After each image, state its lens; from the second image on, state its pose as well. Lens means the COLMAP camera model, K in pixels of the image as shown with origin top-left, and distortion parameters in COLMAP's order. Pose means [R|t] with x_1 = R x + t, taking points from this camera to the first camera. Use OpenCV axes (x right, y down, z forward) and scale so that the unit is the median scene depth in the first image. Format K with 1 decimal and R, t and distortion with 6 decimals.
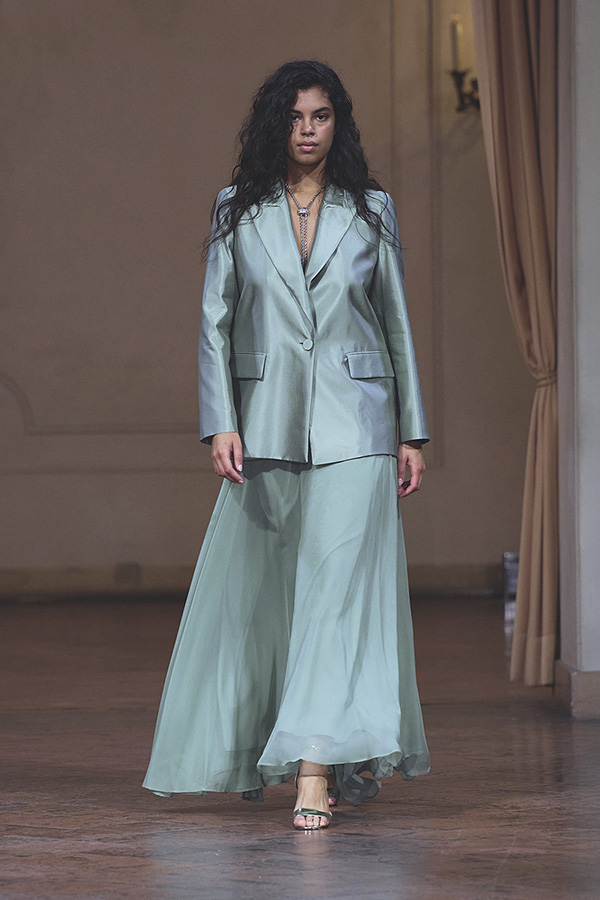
lens RADIAL K [[3270.9, 0, 304.6], [0, 3270.9, 449.9], [0, 0, 1]] dist [-0.253493, 0.000000]
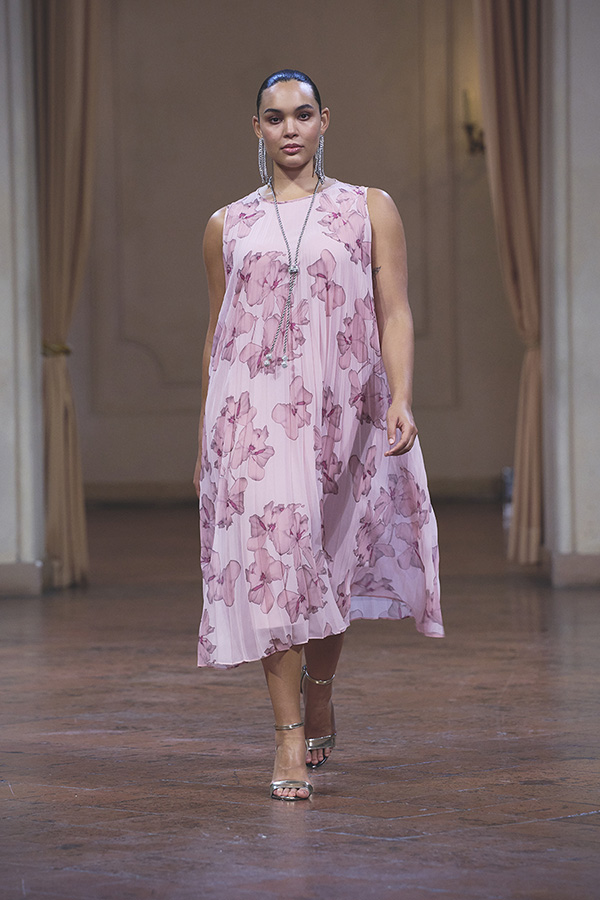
lens RADIAL K [[3270.9, 0, 303.3], [0, 3270.9, 408.7], [0, 0, 1]] dist [-0.253493, 0.000000]
pose [[0.999966, -0.003559, 0.007420, -0.035089], [0.003645, 0.999926, -0.011601, 0.021687], [-0.007378, 0.011628, 0.999905, -0.398813]]
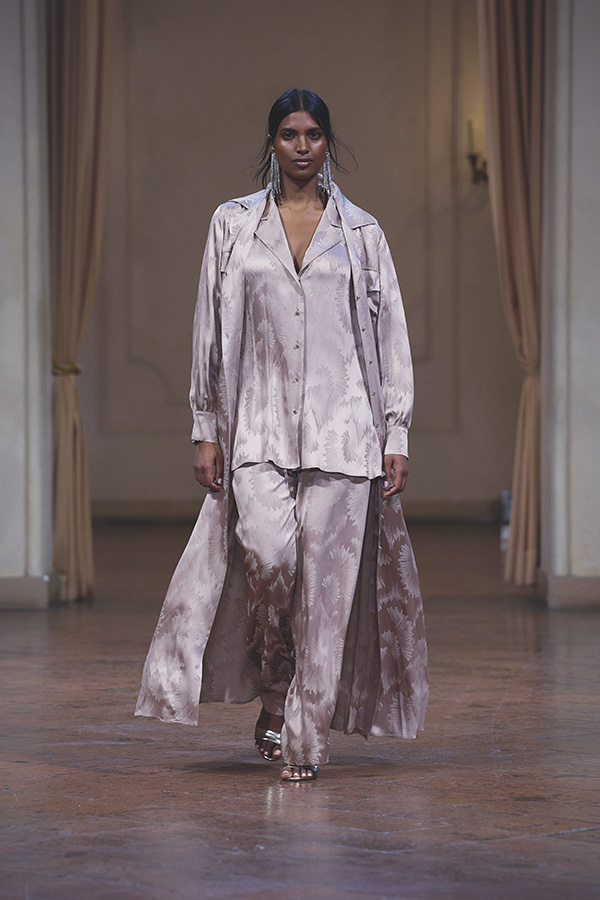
lens RADIAL K [[3270.9, 0, 295.0], [0, 3270.9, 450.2], [0, 0, 1]] dist [-0.253493, 0.000000]
pose [[0.999940, 0.010682, 0.002294, -0.032983], [-0.010674, 0.999937, -0.003430, 0.019098], [-0.002331, 0.003406, 0.999991, -0.431567]]
